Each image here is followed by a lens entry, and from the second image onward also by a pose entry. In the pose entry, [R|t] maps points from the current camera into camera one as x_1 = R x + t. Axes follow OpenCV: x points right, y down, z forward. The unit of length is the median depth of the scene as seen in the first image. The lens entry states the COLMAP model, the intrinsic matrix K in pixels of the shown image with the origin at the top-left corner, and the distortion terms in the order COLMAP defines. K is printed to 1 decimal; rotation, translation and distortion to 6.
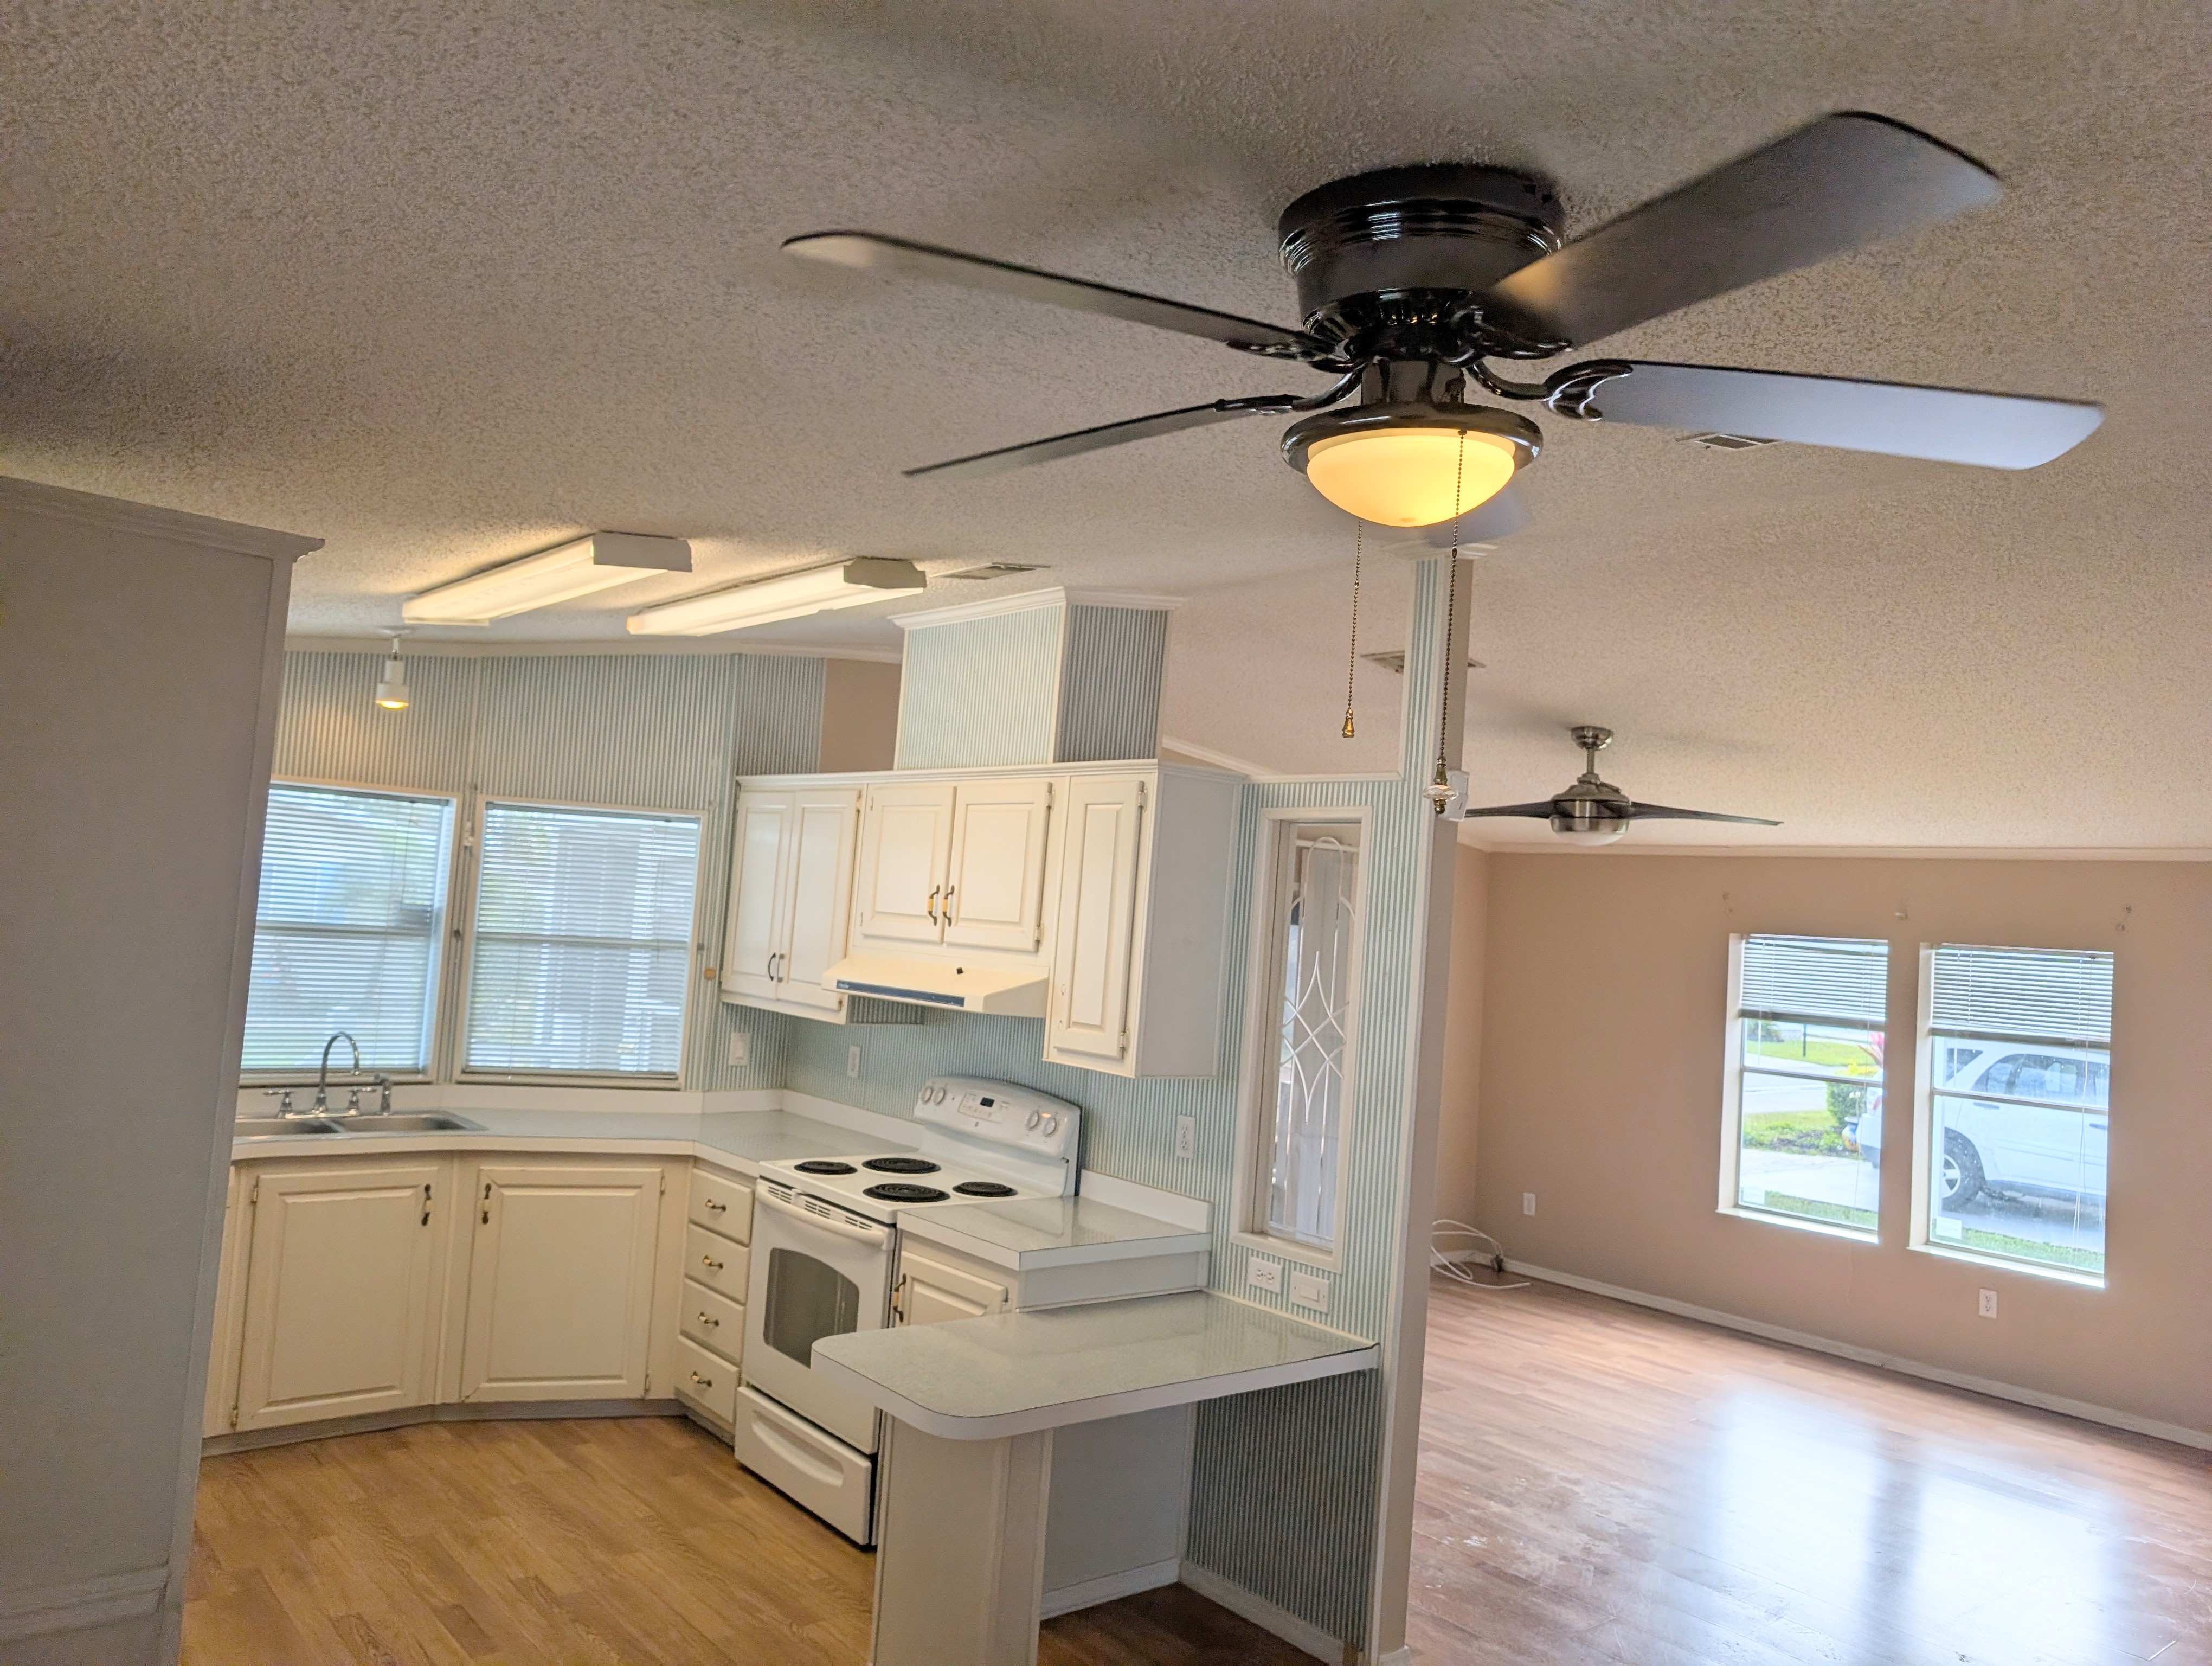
lens RADIAL K [[1615.3, 0, 1106.0], [0, 1615.3, 833.0], [0, 0, 1]] dist [0.015483, -0.004066]
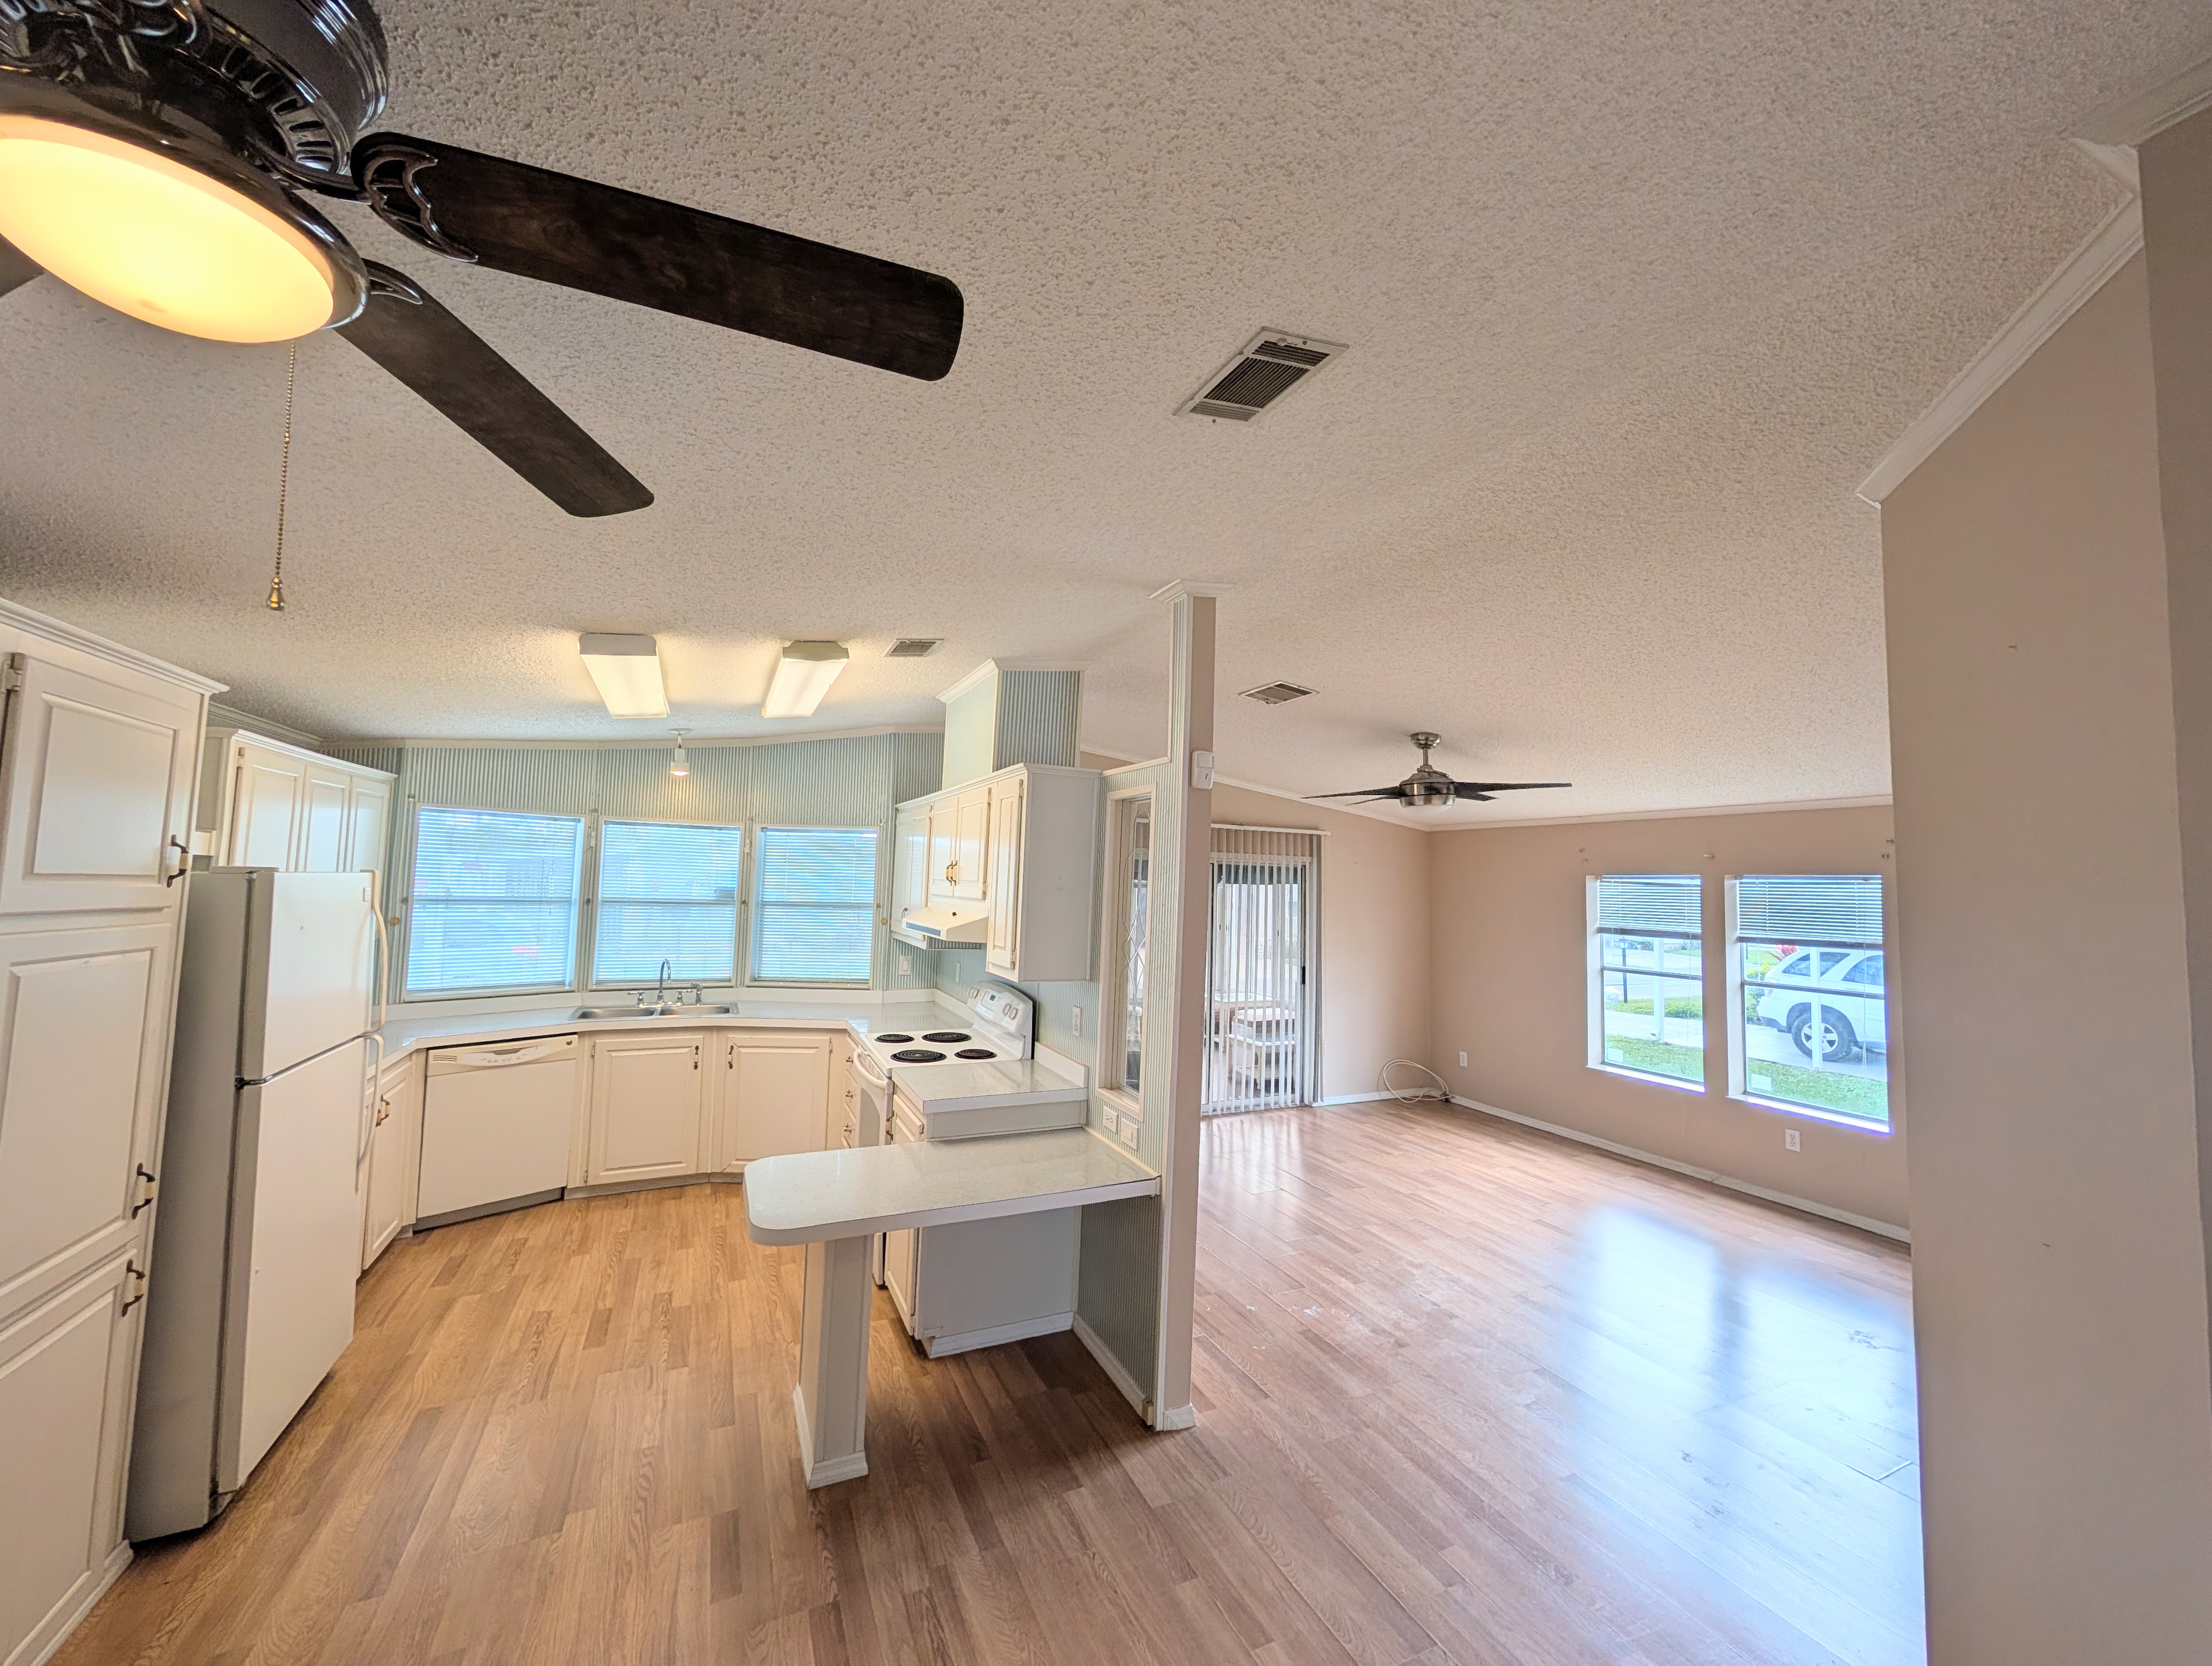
lens RADIAL K [[846.6, 0, 1092.6], [0, 846.6, 834.8], [0, 0, 1]] dist [-0.000525, 0.000210]
pose [[0.965535, -0.054336, -0.254540, 0.202355], [0.049417, 0.998448, -0.025683, 0.030276], [0.255540, 0.012219, 0.966721, 0.195127]]
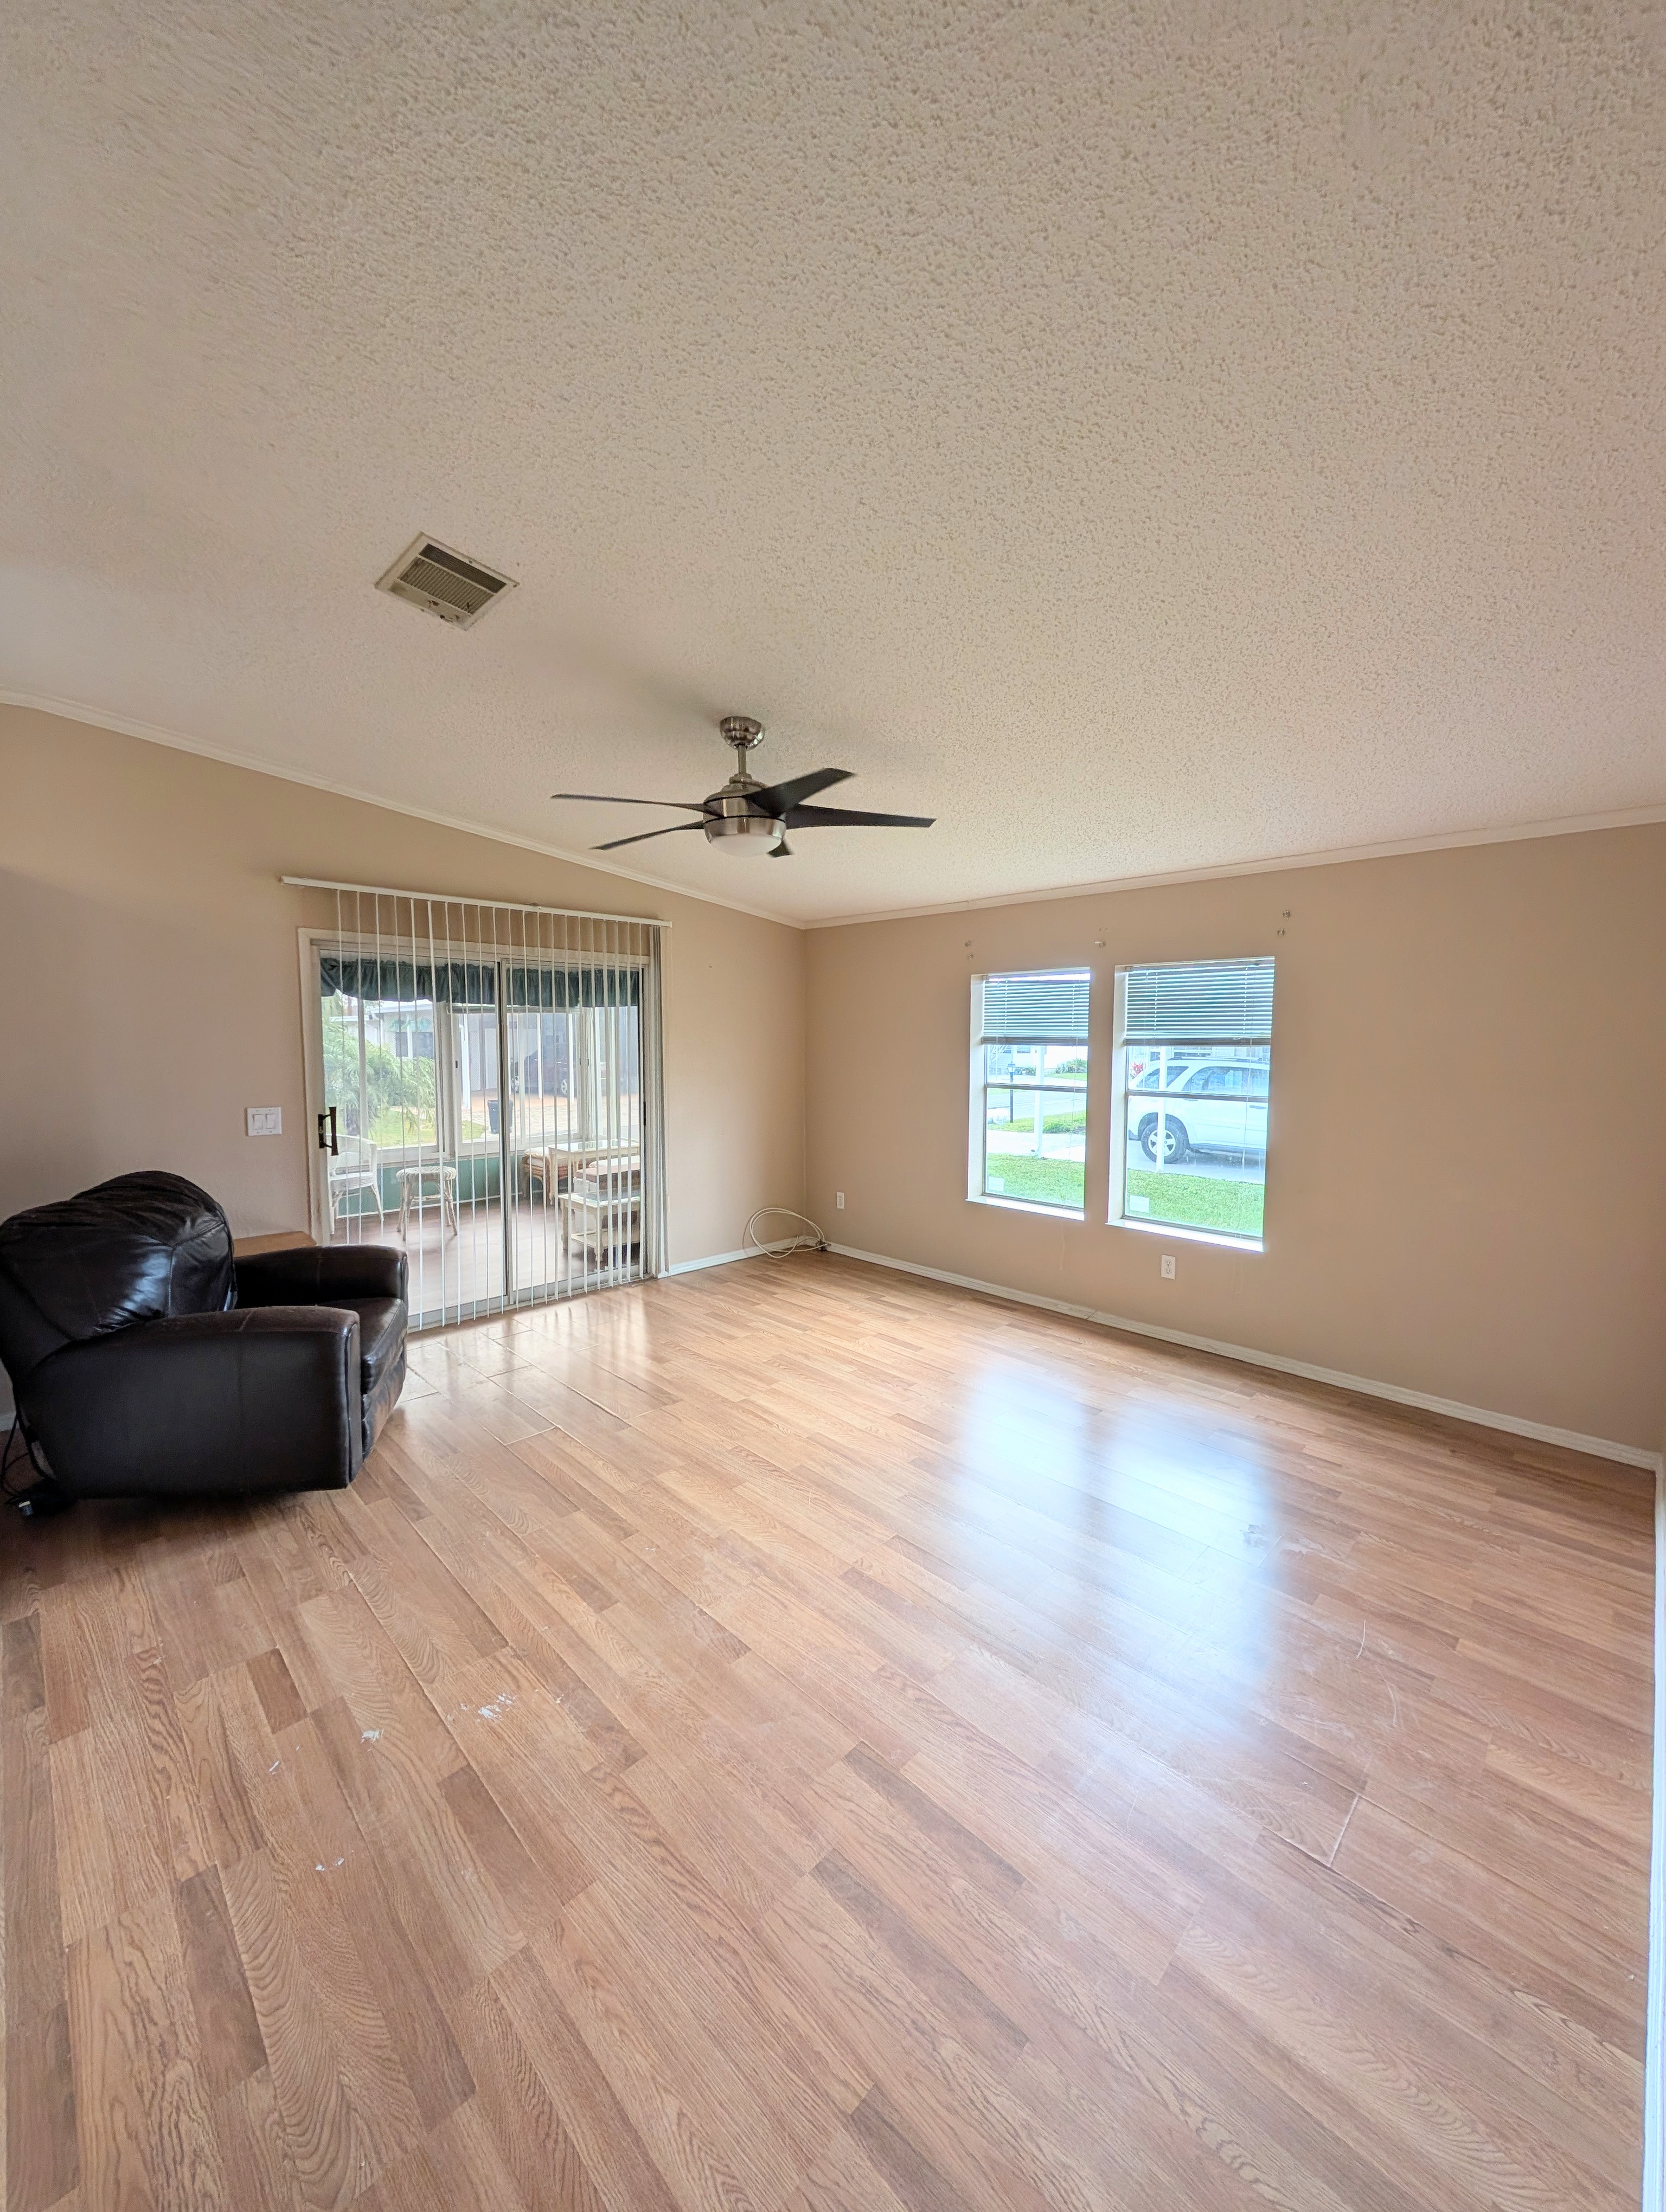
lens RADIAL K [[846.6, 0, 833.0], [0, 846.6, 1106.0], [0, 0, 1]] dist [-0.000525, 0.000210]
pose [[0.994061, -0.070552, 0.082862, 0.300083], [0.058267, 0.988105, 0.142314, 0.084506], [-0.091917, -0.136641, 0.986347, 0.501806]]
